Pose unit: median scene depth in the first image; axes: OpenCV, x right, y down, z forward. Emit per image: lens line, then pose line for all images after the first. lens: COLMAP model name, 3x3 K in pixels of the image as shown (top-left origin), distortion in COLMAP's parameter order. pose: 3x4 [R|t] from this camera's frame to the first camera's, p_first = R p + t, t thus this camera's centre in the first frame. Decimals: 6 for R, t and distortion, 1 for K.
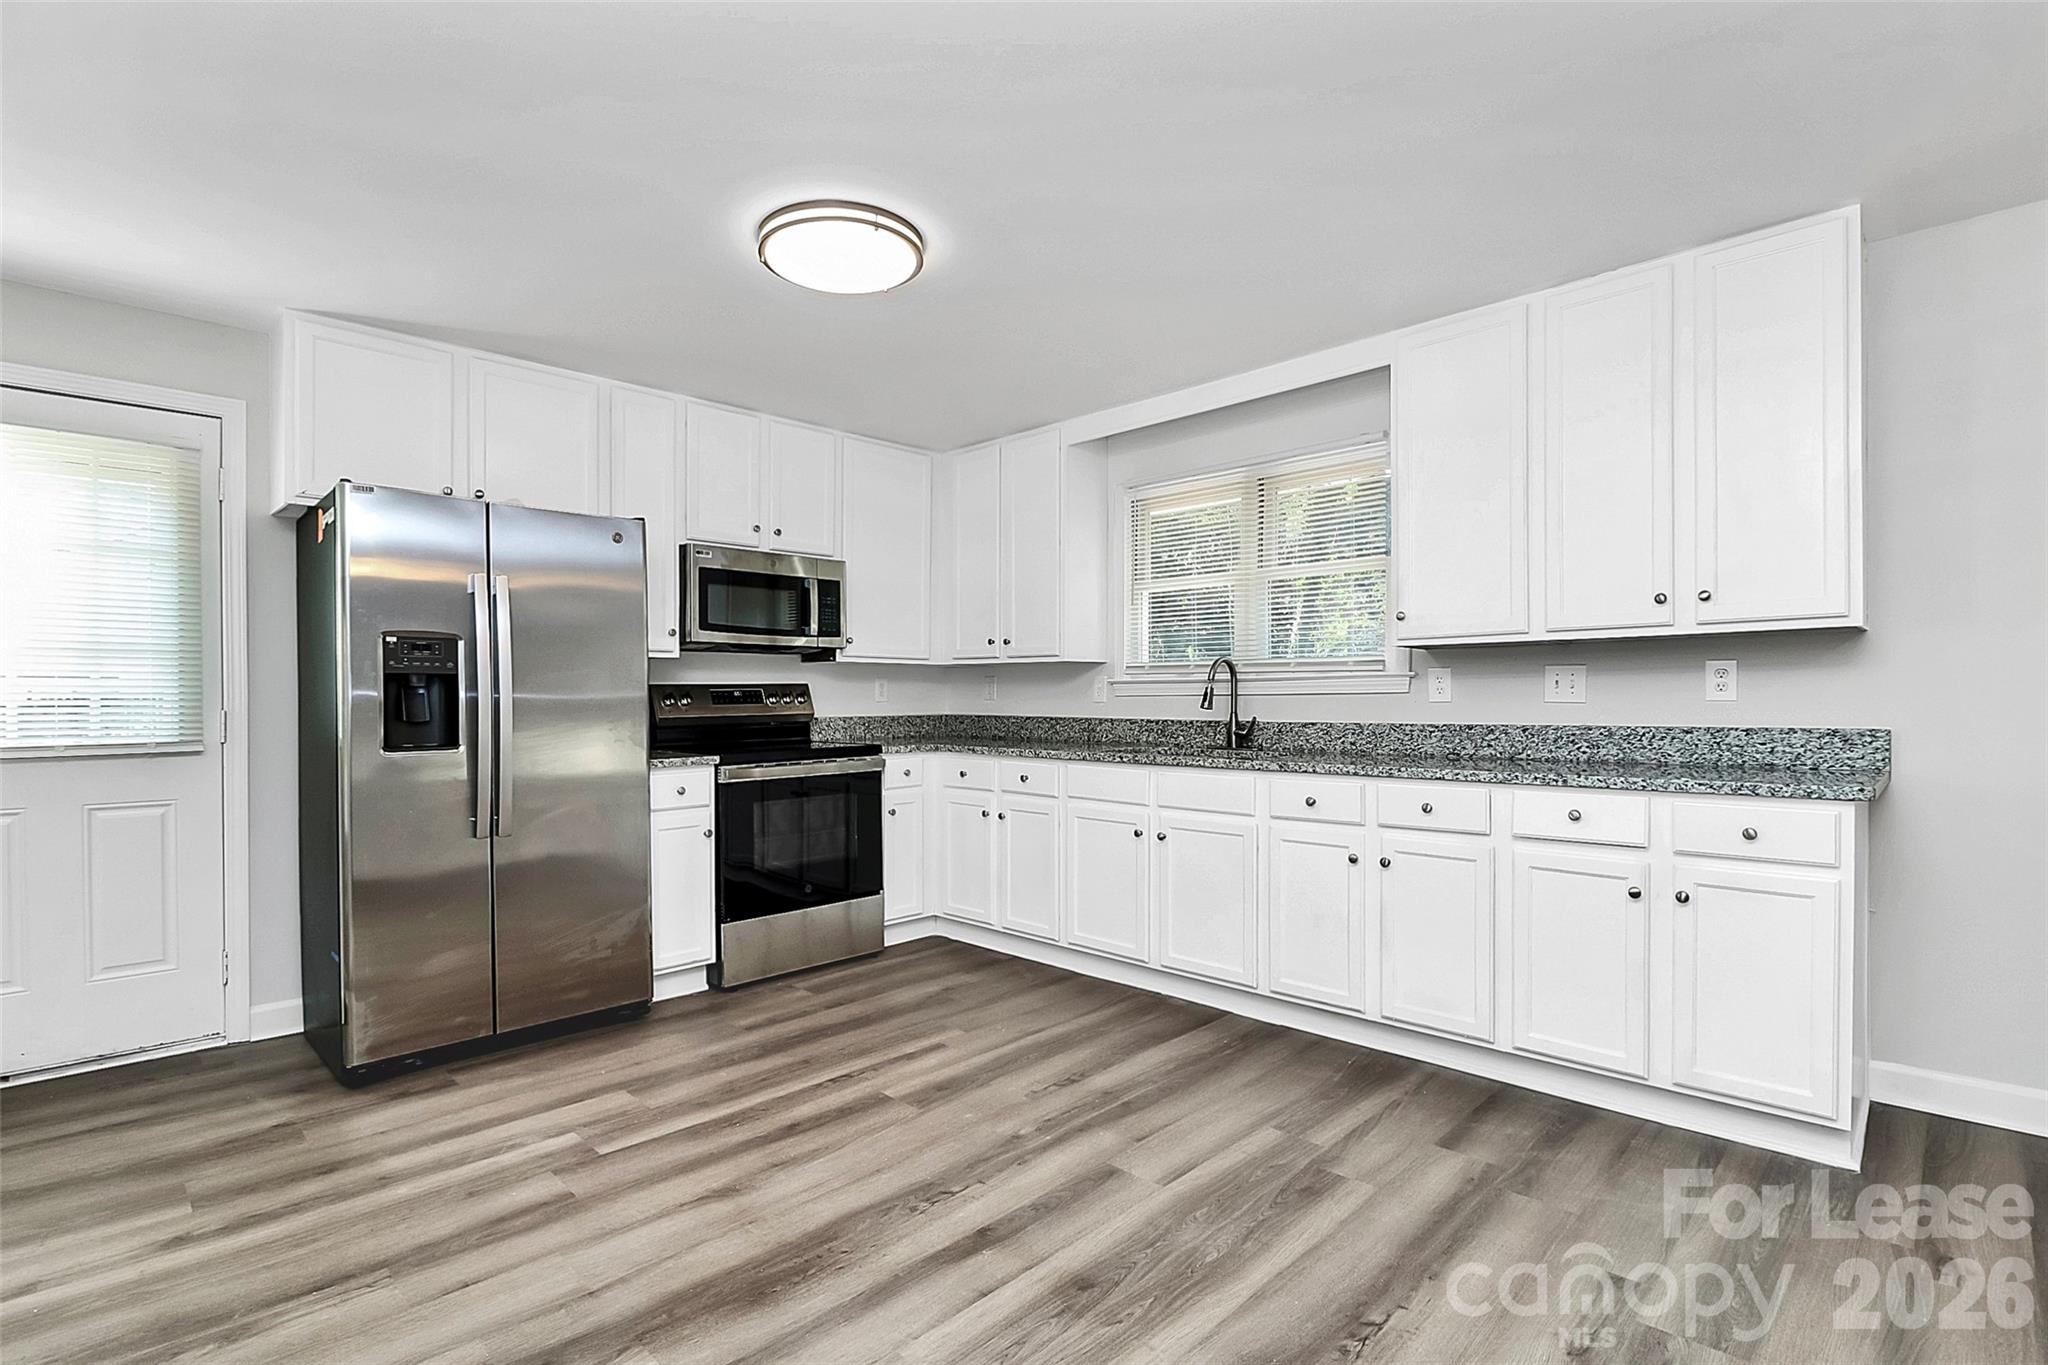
lens RADIAL K [[980.1, 0, 1013.5], [0, 980.1, 660.2], [0, 0, 1]] dist [0.003279, -0.013679]
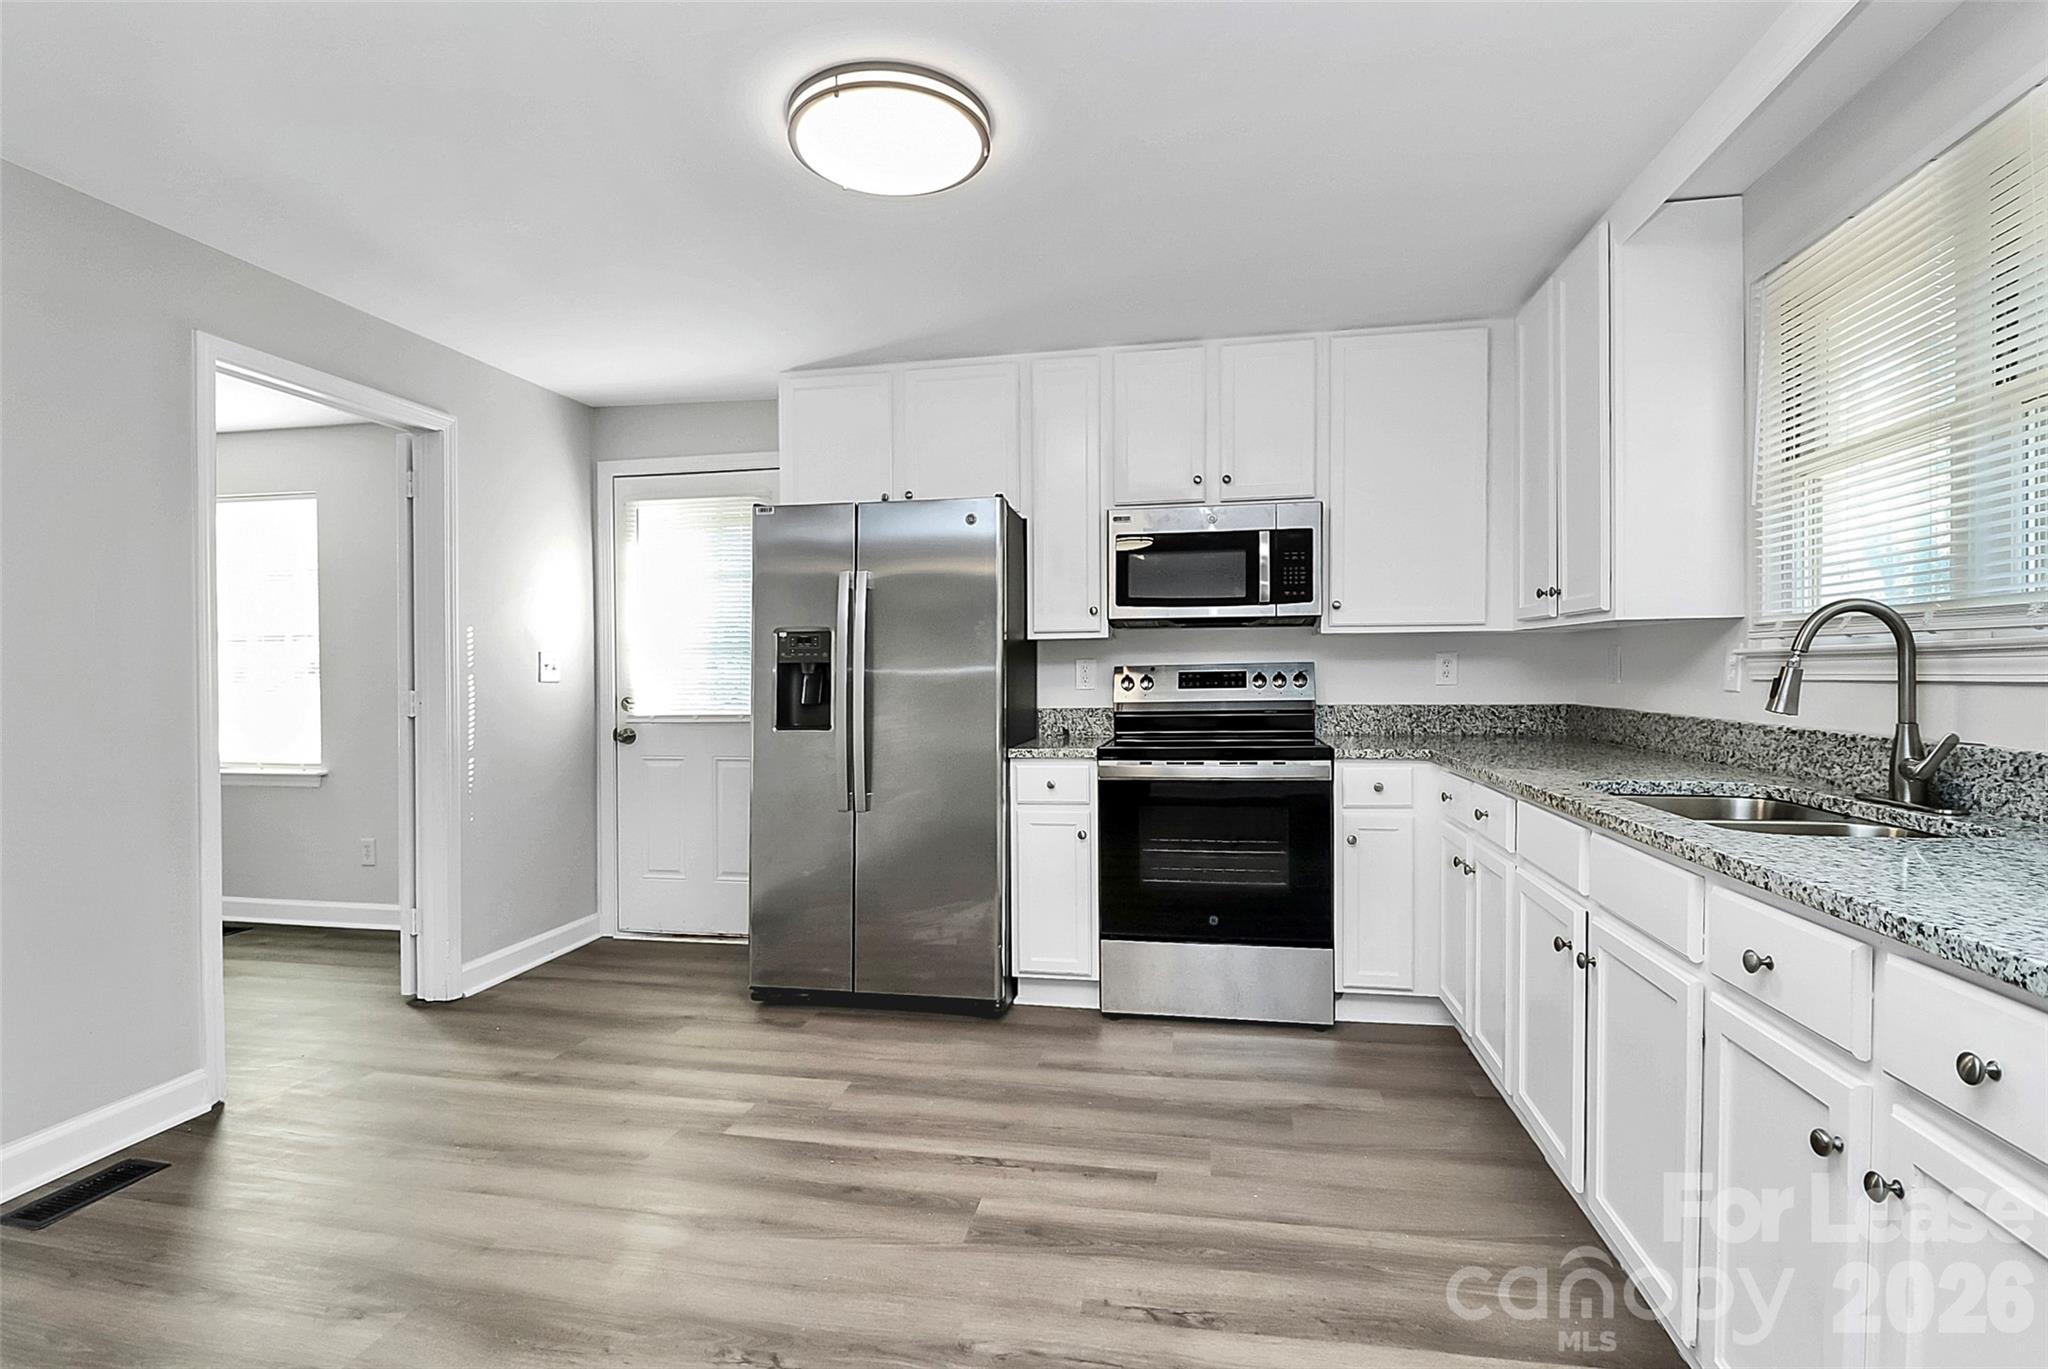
lens RADIAL K [[980.1, 0, 1013.5], [0, 980.1, 662.2], [0, 0, 1]] dist [0.003279, -0.013679]
pose [[0.555615, -0.010701, -0.831371, 0.405003], [0.037683, 0.999214, 0.012323, 0.006212], [0.830585, -0.038175, 0.555582, 0.465939]]
